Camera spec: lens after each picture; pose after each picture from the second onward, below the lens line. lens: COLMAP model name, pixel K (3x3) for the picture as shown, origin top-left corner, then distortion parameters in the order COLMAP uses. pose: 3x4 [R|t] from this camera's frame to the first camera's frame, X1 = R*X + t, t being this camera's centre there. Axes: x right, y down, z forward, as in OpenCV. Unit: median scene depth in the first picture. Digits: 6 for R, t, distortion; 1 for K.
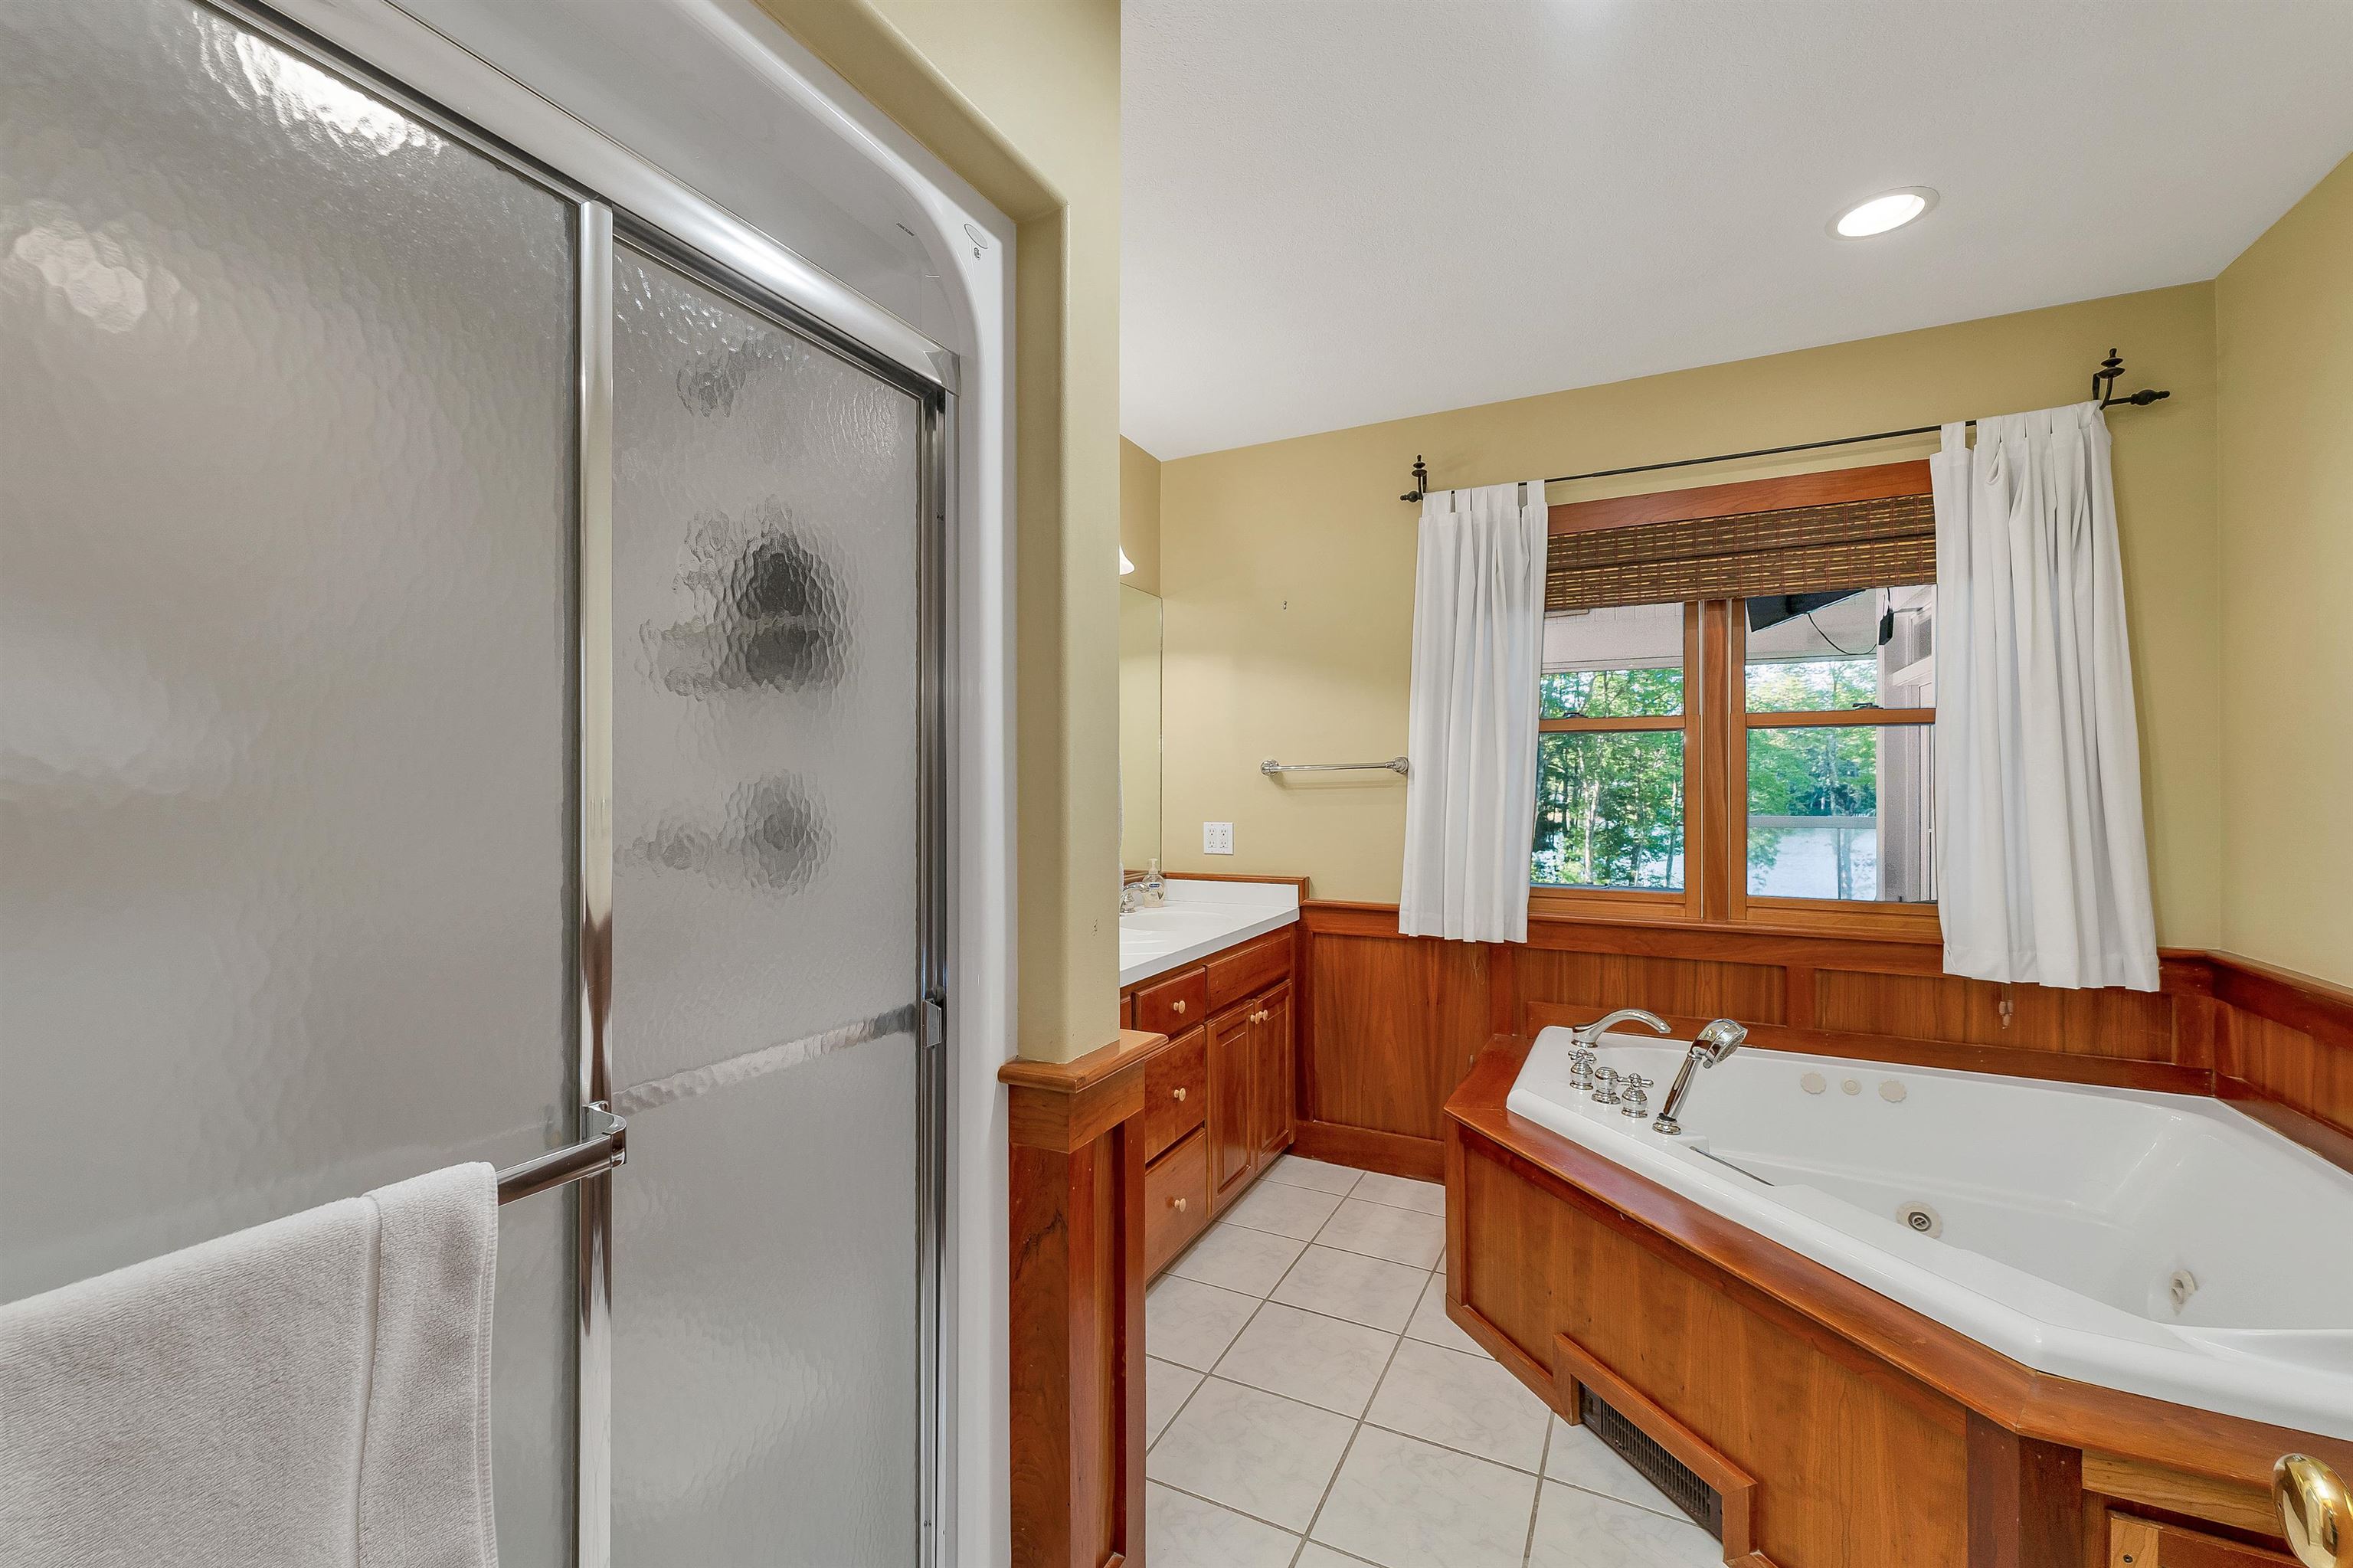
lens RADIAL K [[998.7, 0, 1181.2], [0, 998.7, 782.8], [0, 0, 1]] dist [-0.000878, 0.001299]
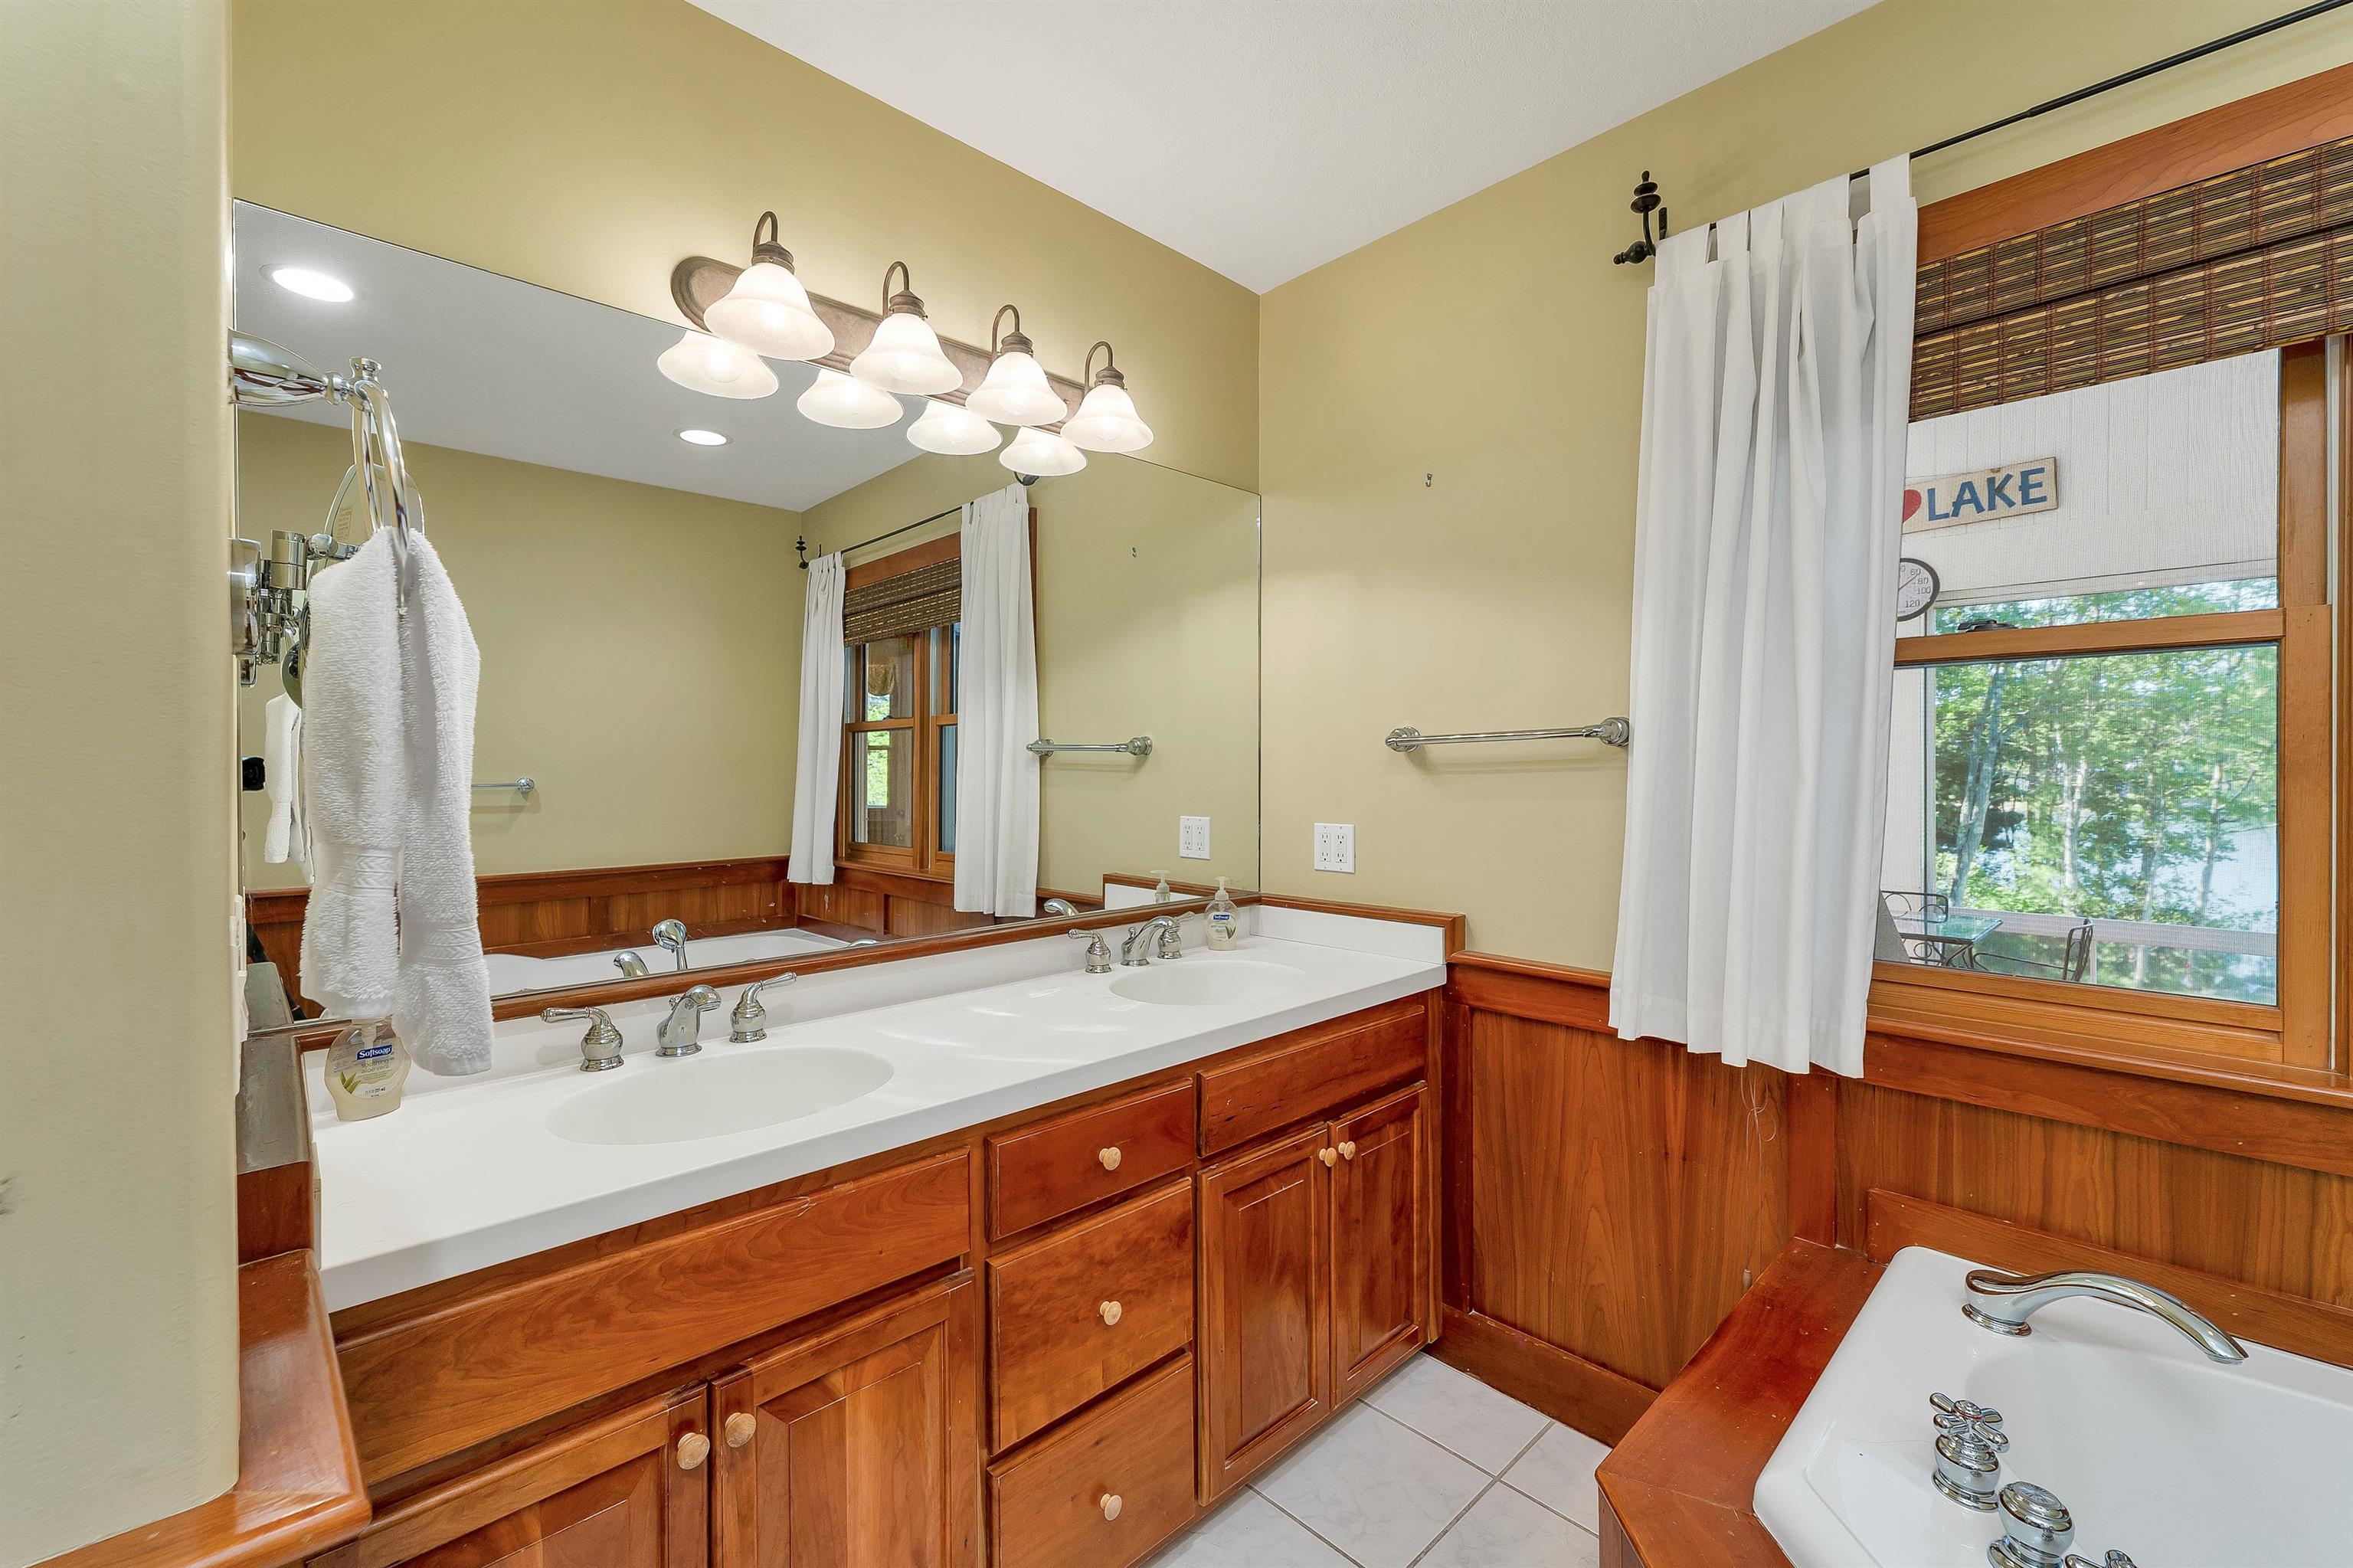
lens RADIAL K [[998.7, 0, 1164.6], [0, 998.7, 773.3], [0, 0, 1]] dist [-0.000878, 0.001299]
pose [[0.939358, 0.000346, -0.342939, 0.174968], [0.002262, 0.999971, 0.007205, 0.001873], [0.342931, -0.007544, 0.939330, 0.378846]]
